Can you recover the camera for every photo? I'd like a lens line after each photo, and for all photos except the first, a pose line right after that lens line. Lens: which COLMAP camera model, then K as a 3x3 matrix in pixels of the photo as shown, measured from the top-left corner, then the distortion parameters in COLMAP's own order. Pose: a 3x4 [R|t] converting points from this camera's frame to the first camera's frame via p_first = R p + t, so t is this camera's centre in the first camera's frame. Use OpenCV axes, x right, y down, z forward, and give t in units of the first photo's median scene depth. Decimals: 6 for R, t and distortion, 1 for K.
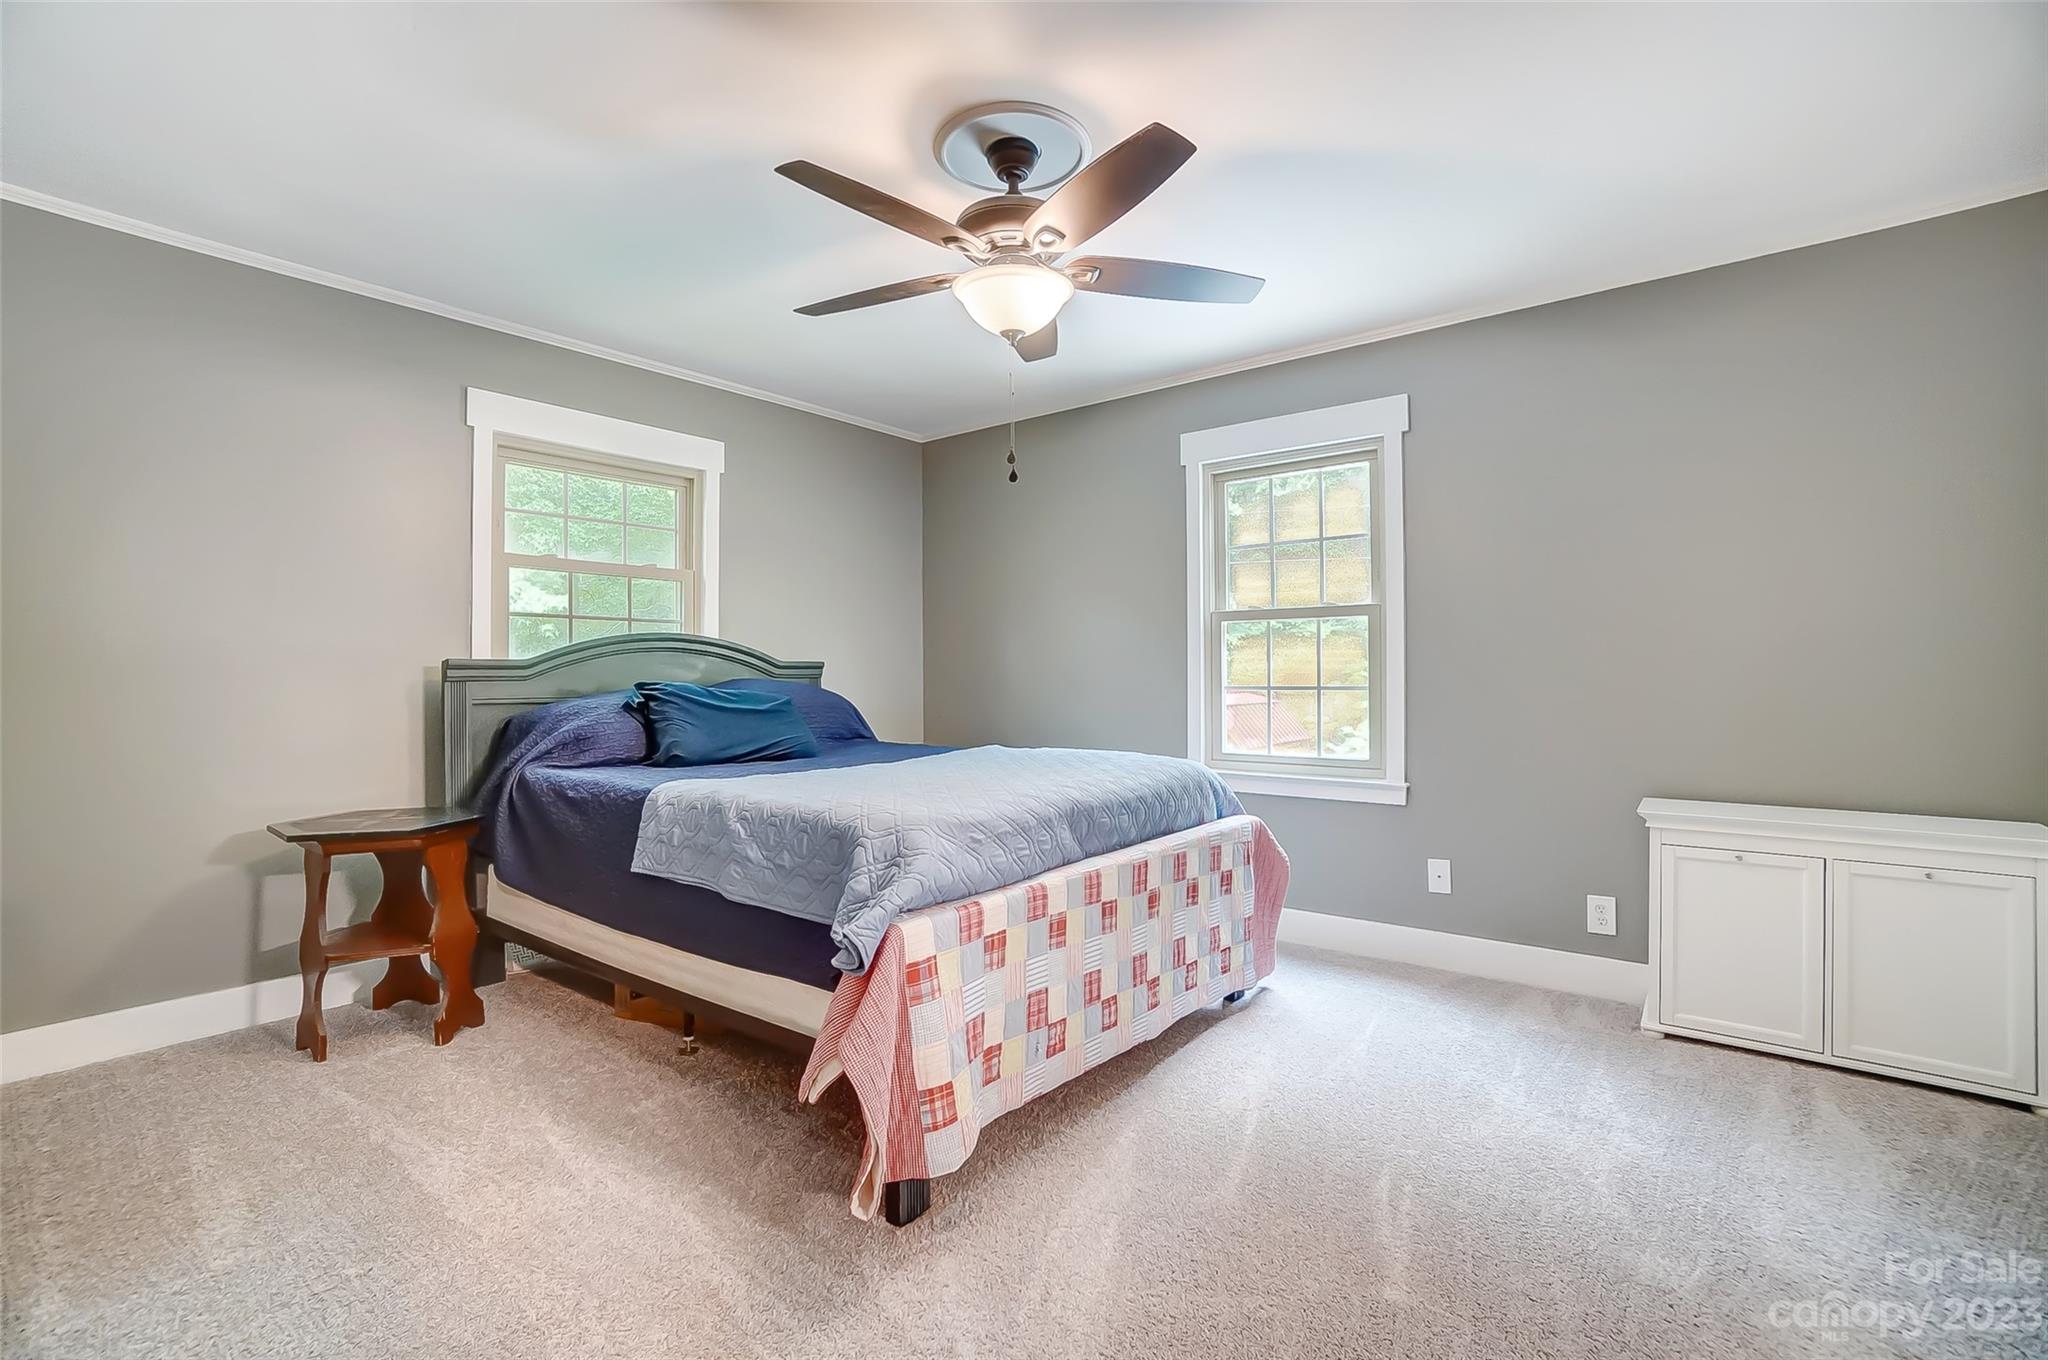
lens RADIAL K [[914.3, 0, 1004.0], [0, 914.3, 676.6], [0, 0, 1]] dist [-0.062614, 0.024325]
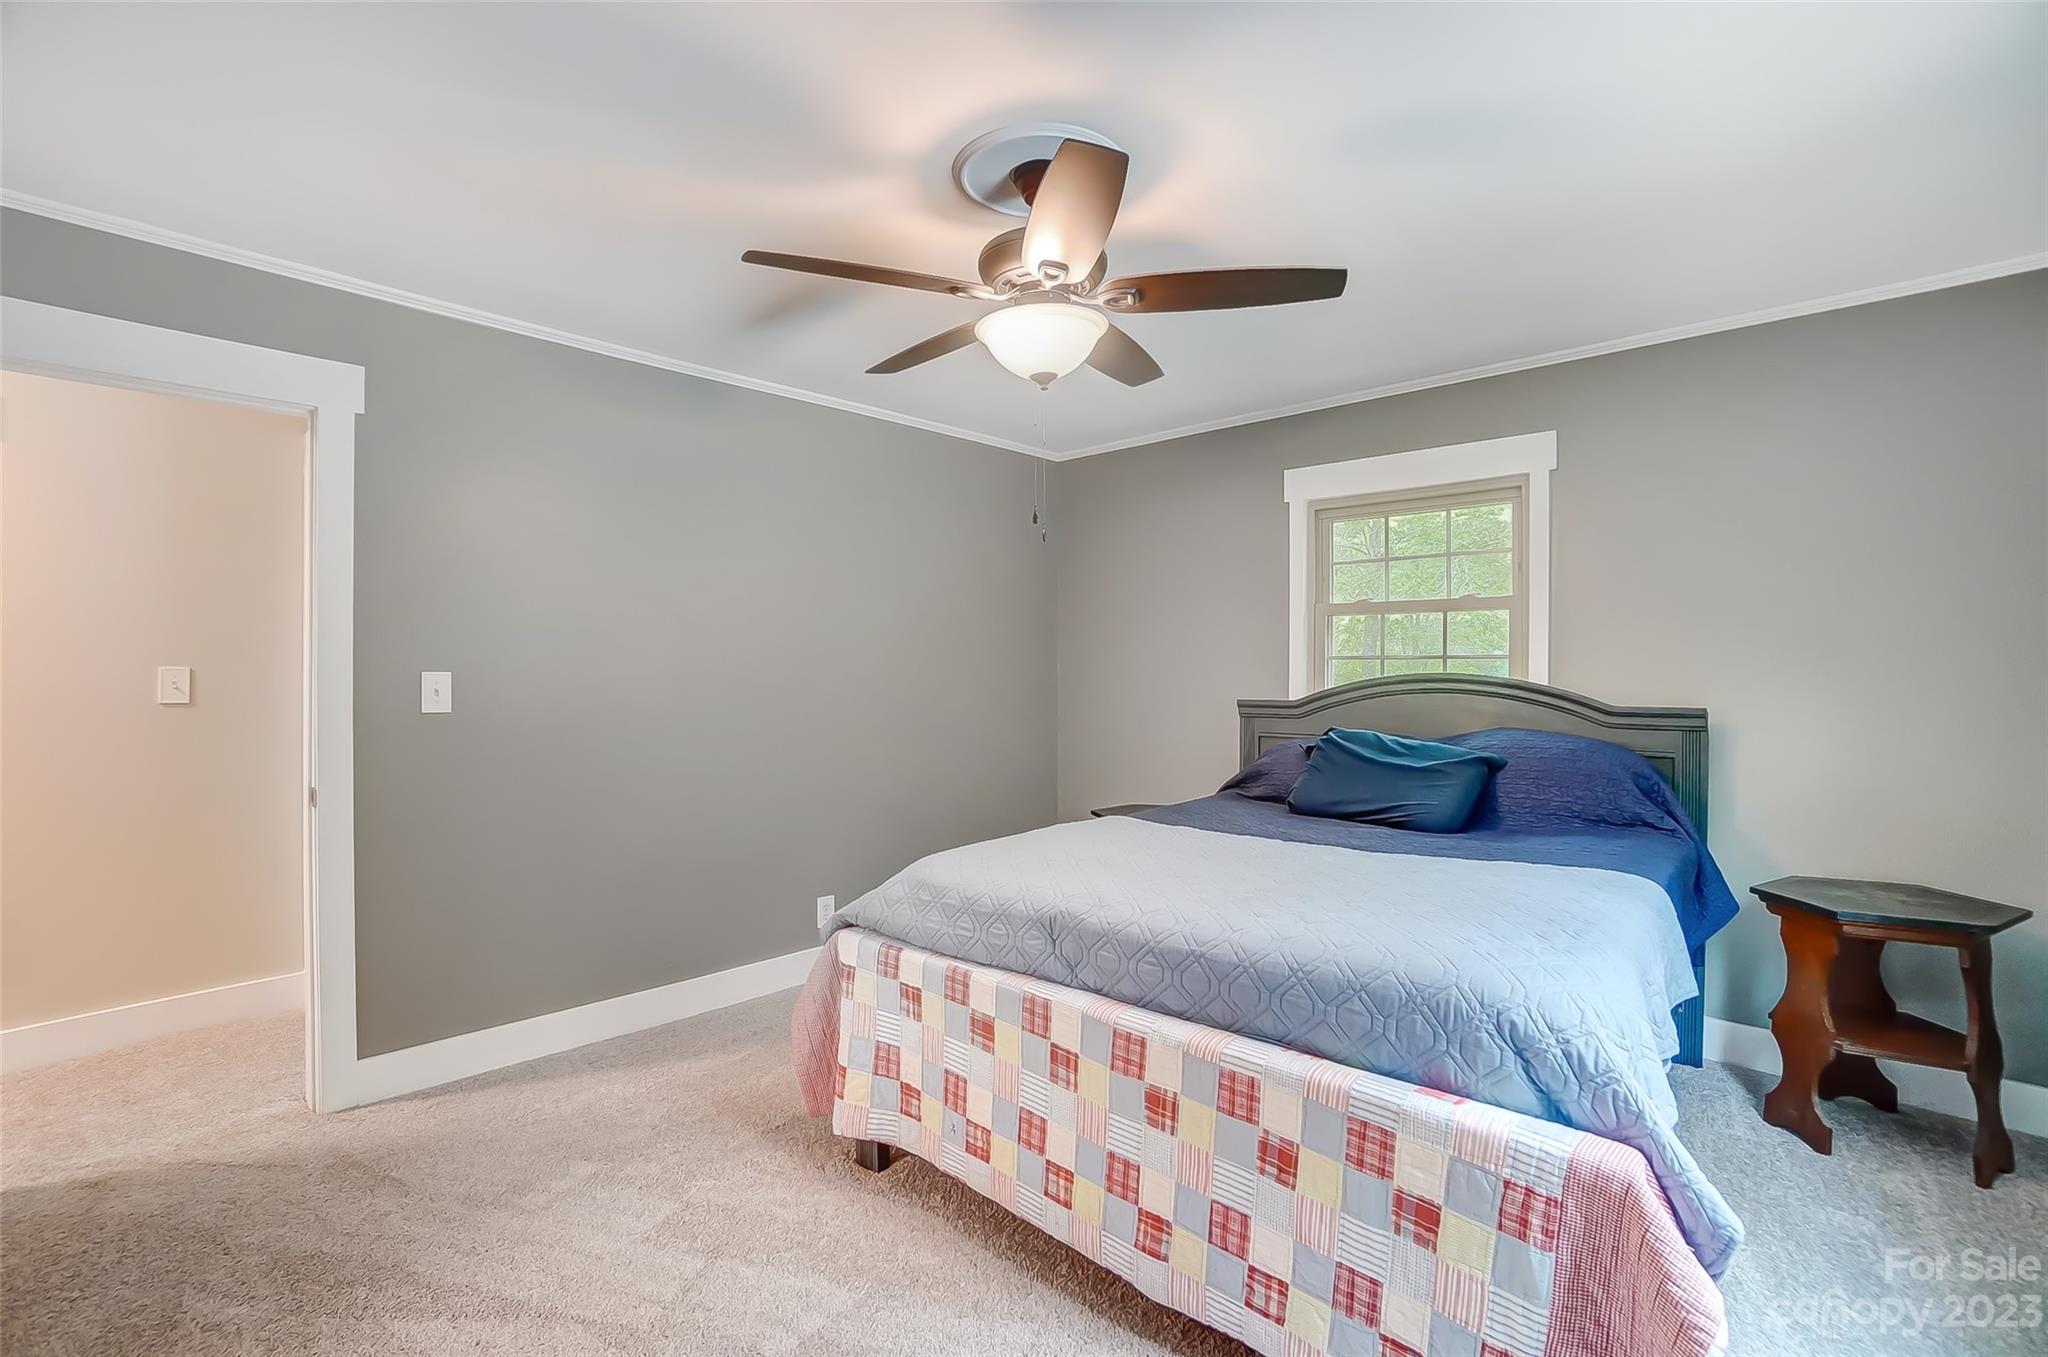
lens RADIAL K [[945.4, 0, 1027.4], [0, 945.4, 682.0], [0, 0, 1]] dist [-0.065563, 0.015604]
pose [[-0.079696, 0.014302, -0.996717, 0.928075], [0.003011, 0.999896, 0.014106, -0.083886], [0.996815, -0.001877, -0.079730, 1.036530]]
